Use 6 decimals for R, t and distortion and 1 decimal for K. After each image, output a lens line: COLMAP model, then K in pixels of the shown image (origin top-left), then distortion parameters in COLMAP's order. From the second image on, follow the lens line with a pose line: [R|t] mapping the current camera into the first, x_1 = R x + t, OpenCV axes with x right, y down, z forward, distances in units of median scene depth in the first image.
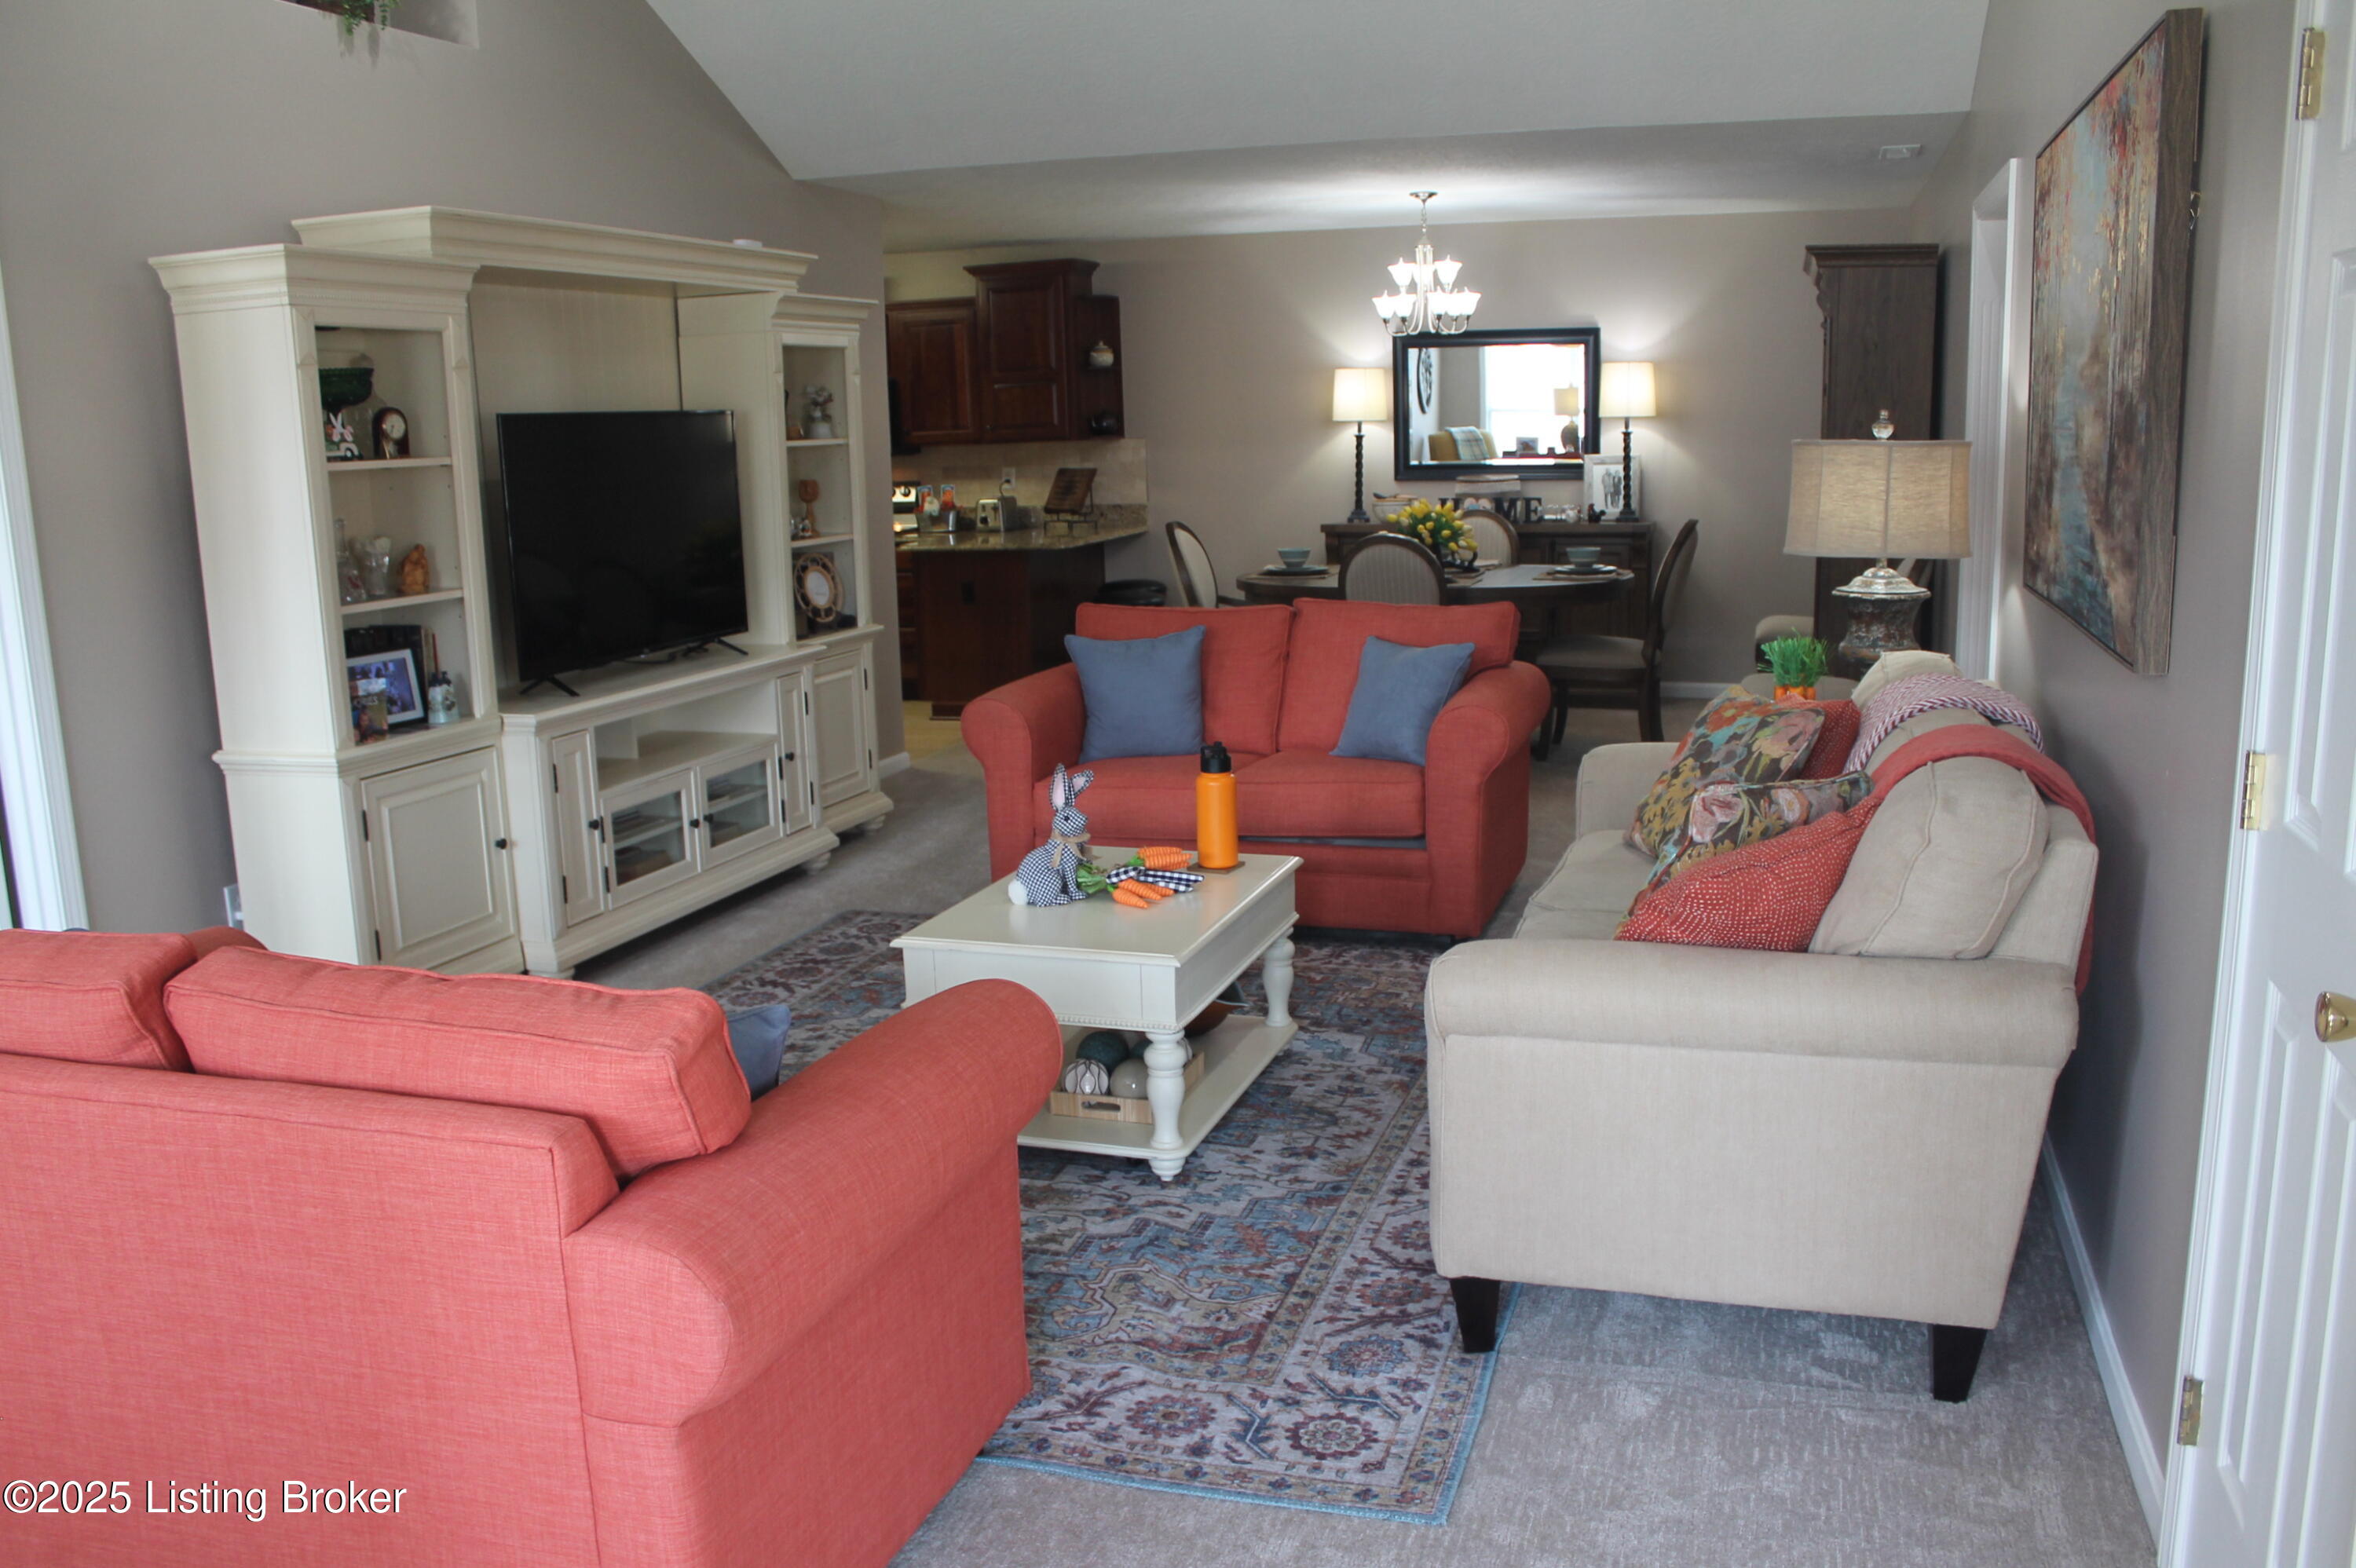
lens RADIAL K [[1992.0, 0, 1199.7], [0, 1992.0, 845.3], [0, 0, 1]] dist [-0.167797, 0.139452]
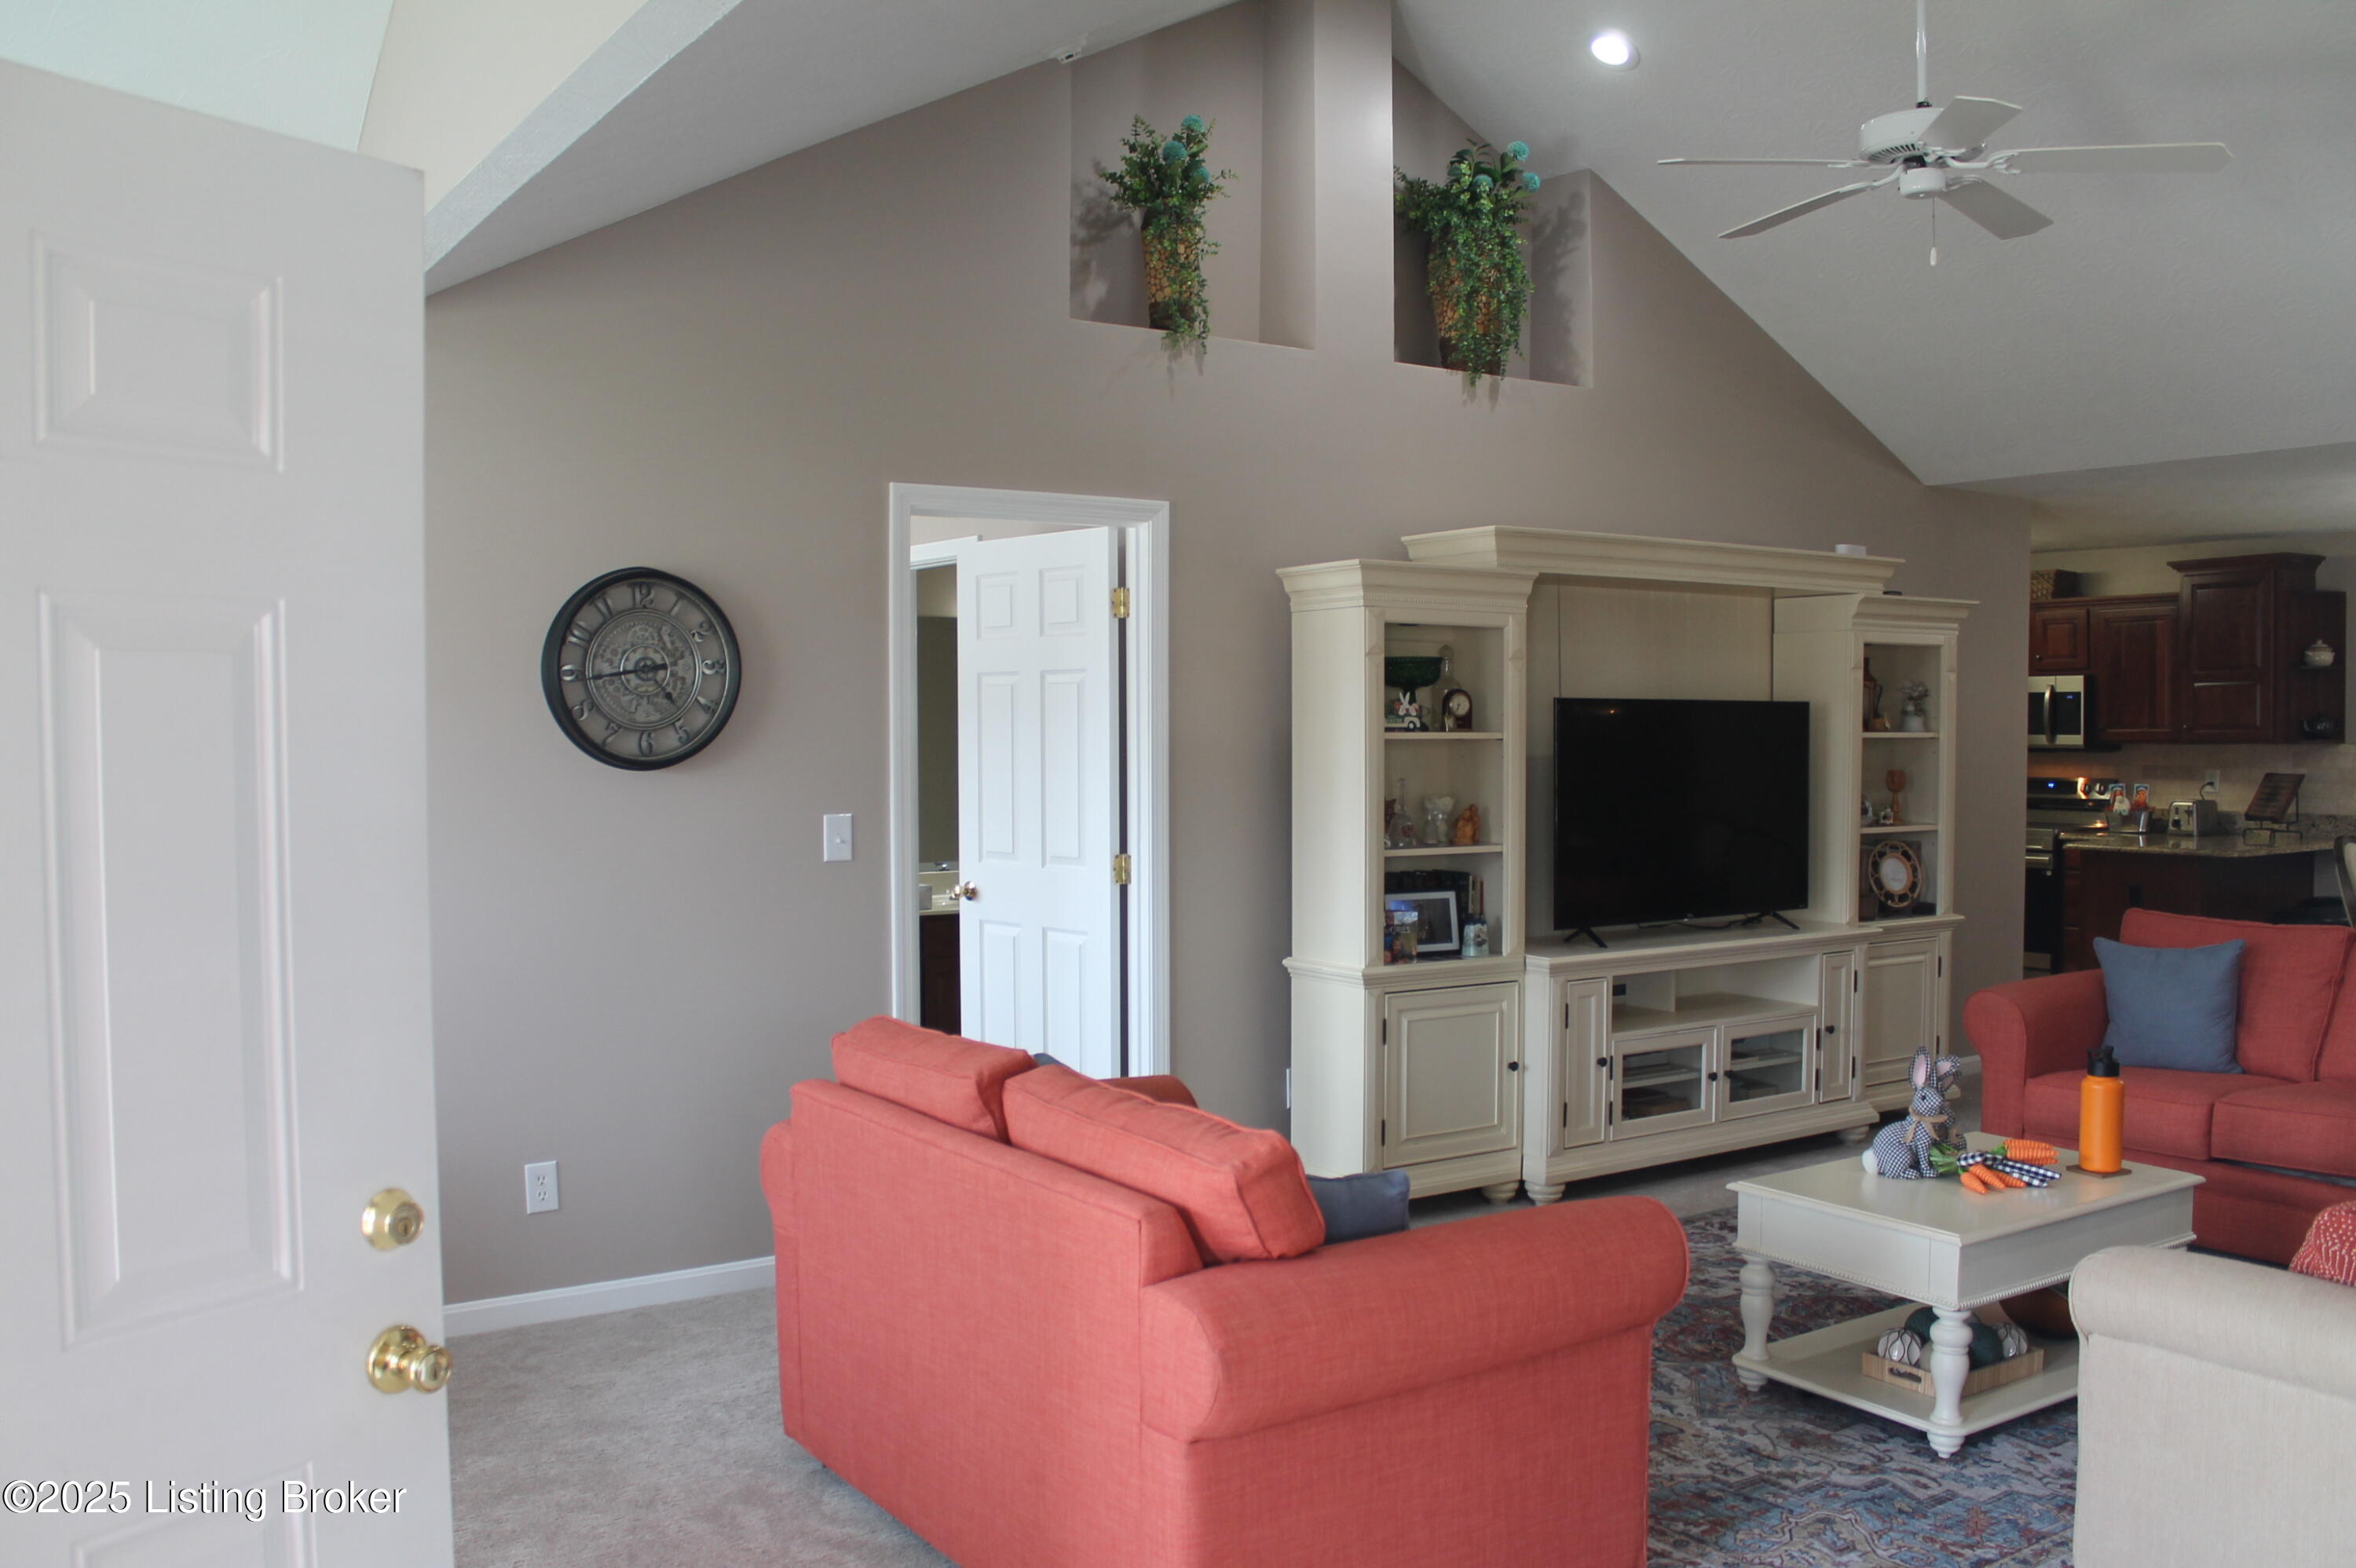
lens RADIAL K [[1992.0, 0, 1136.8], [0, 1992.0, 848.4], [0, 0, 1]] dist [-0.167797, 0.139452]
pose [[0.769421, 0.062948, -0.635632, 0.218796], [-0.150355, 0.985018, -0.084453, 0.004811], [0.620793, 0.160550, 0.767359, -0.054594]]
